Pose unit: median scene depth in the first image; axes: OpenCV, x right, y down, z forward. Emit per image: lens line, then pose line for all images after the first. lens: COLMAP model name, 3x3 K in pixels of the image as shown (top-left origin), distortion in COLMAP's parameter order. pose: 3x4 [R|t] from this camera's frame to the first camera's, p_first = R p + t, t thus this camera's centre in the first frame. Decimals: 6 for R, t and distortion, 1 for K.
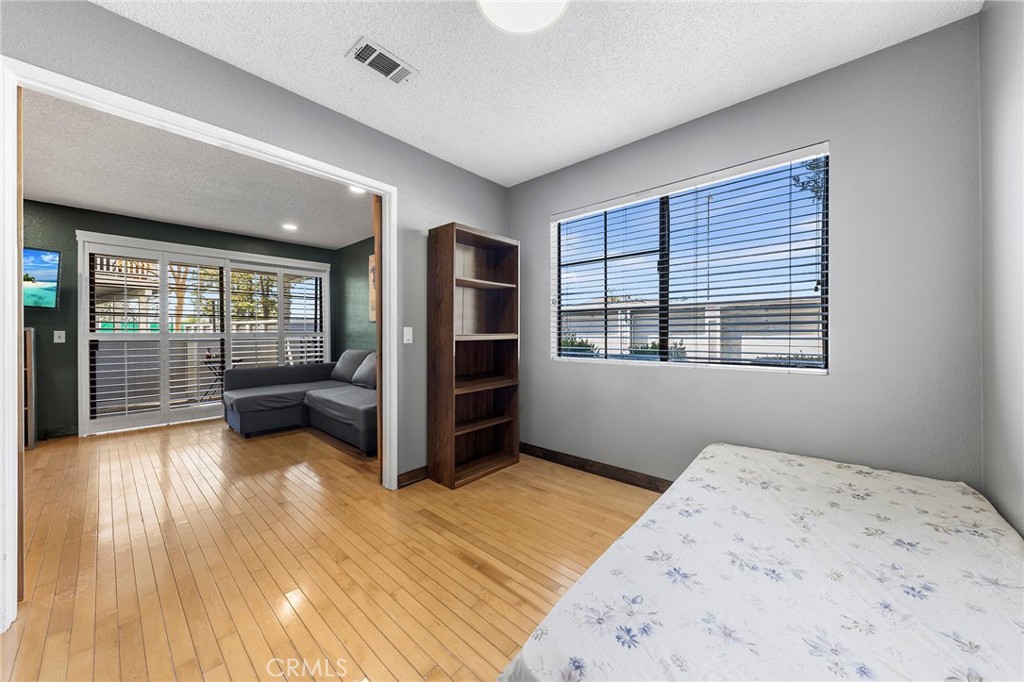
lens RADIAL K [[357.3, 0, 504.6], [0, 357.3, 332.4], [0, 0, 1]] dist [0.016285, -0.001321]
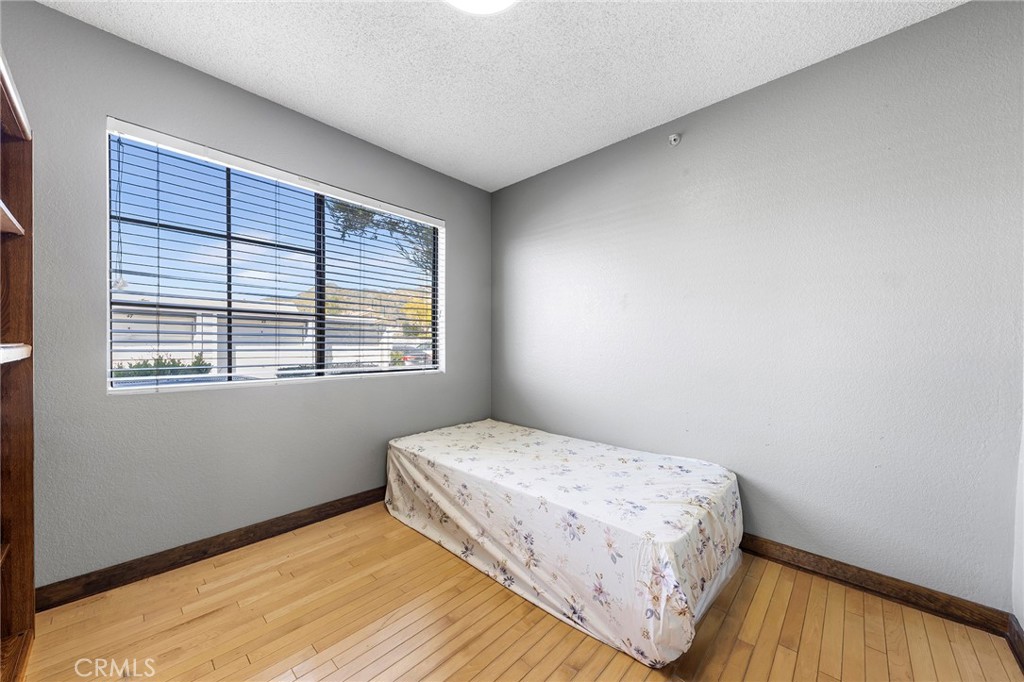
lens RADIAL K [[357.3, 0, 519.7], [0, 357.3, 349.4], [0, 0, 1]] dist [0.016285, -0.001321]
pose [[0.028189, -0.007112, 0.999577, -0.449267], [-0.009364, 0.999929, 0.007378, 0.002656], [-0.999559, -0.009568, 0.028121, 0.460271]]
